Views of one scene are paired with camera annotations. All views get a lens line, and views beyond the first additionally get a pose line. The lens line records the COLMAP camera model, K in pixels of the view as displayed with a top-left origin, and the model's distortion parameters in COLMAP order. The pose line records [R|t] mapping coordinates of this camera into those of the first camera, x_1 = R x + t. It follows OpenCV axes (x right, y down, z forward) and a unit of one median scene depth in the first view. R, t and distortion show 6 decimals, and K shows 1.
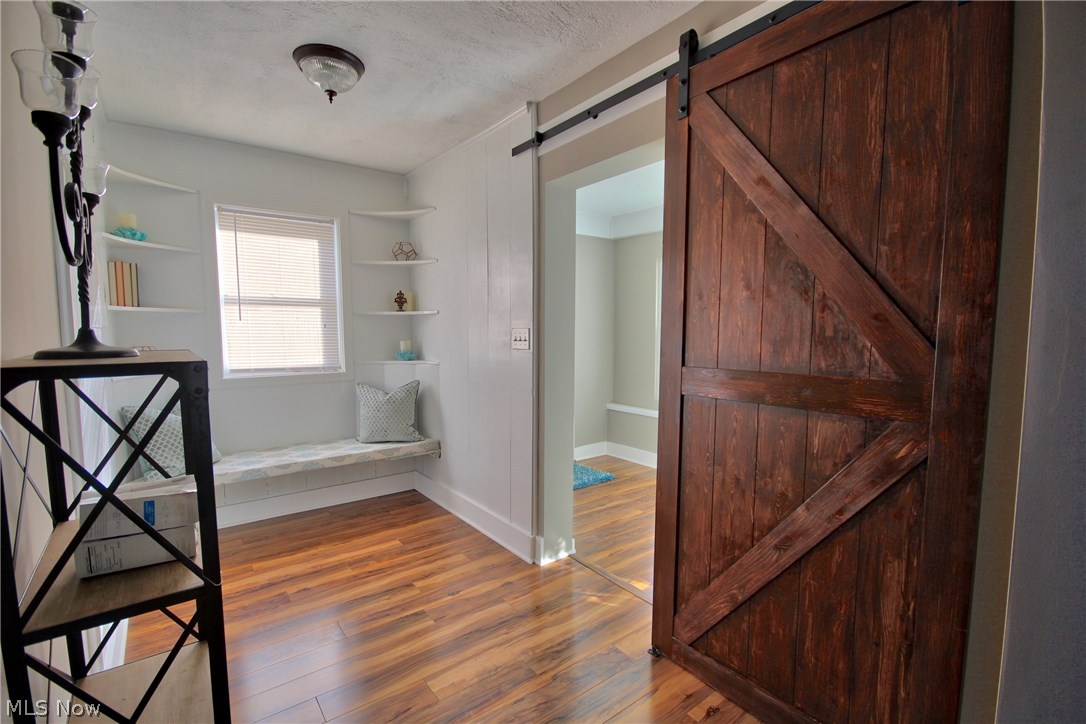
lens RADIAL K [[501.2, 0, 540.4], [0, 501.2, 378.2], [0, 0, 1]] dist [-0.003703, -0.005748]
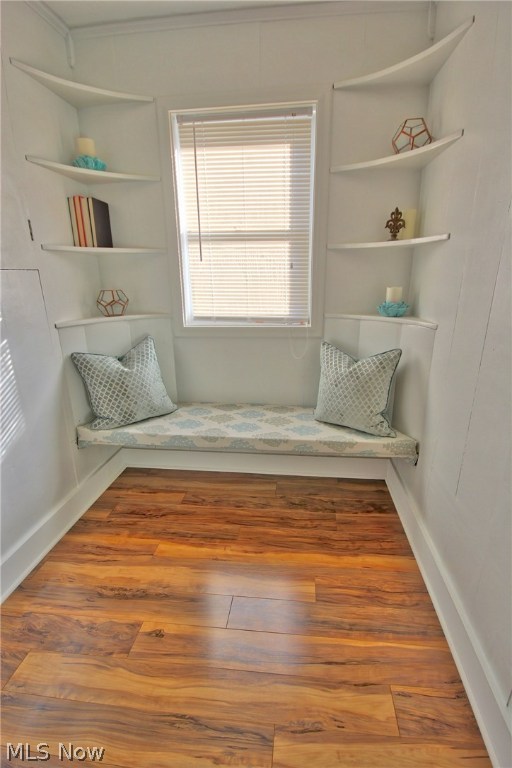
lens RADIAL K [[361.6, 0, 258.9], [0, 361.6, 390.2], [0, 0, 1]] dist [-0.000341, -0.000057]
pose [[0.729447, 0.200892, -0.653873, -0.066600], [-0.057570, 0.970541, 0.233959, -0.052926], [0.681611, -0.133017, 0.719523, 0.620615]]
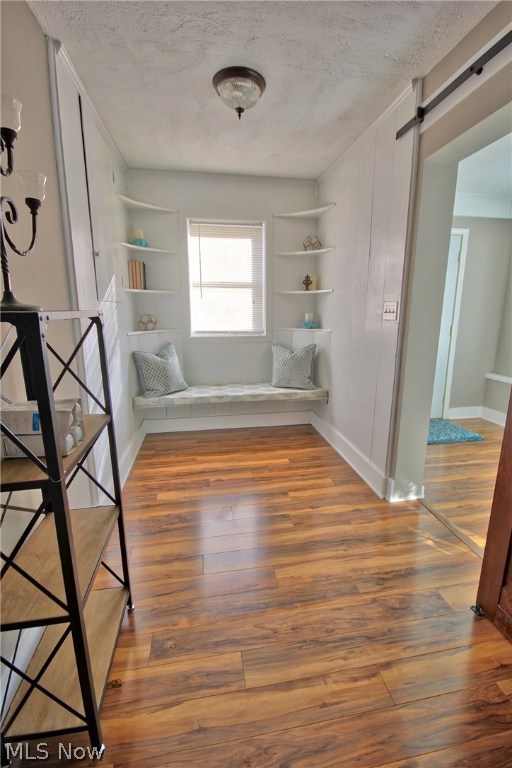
lens RADIAL K [[354.4, 0, 262.7], [0, 354.4, 388.3], [0, 0, 1]] dist [-0.003703, -0.005748]
pose [[0.891344, 0.100092, -0.442139, 0.068633], [-0.045303, 0.990106, 0.132810, 0.003056], [0.451057, -0.098349, 0.887060, 0.116709]]
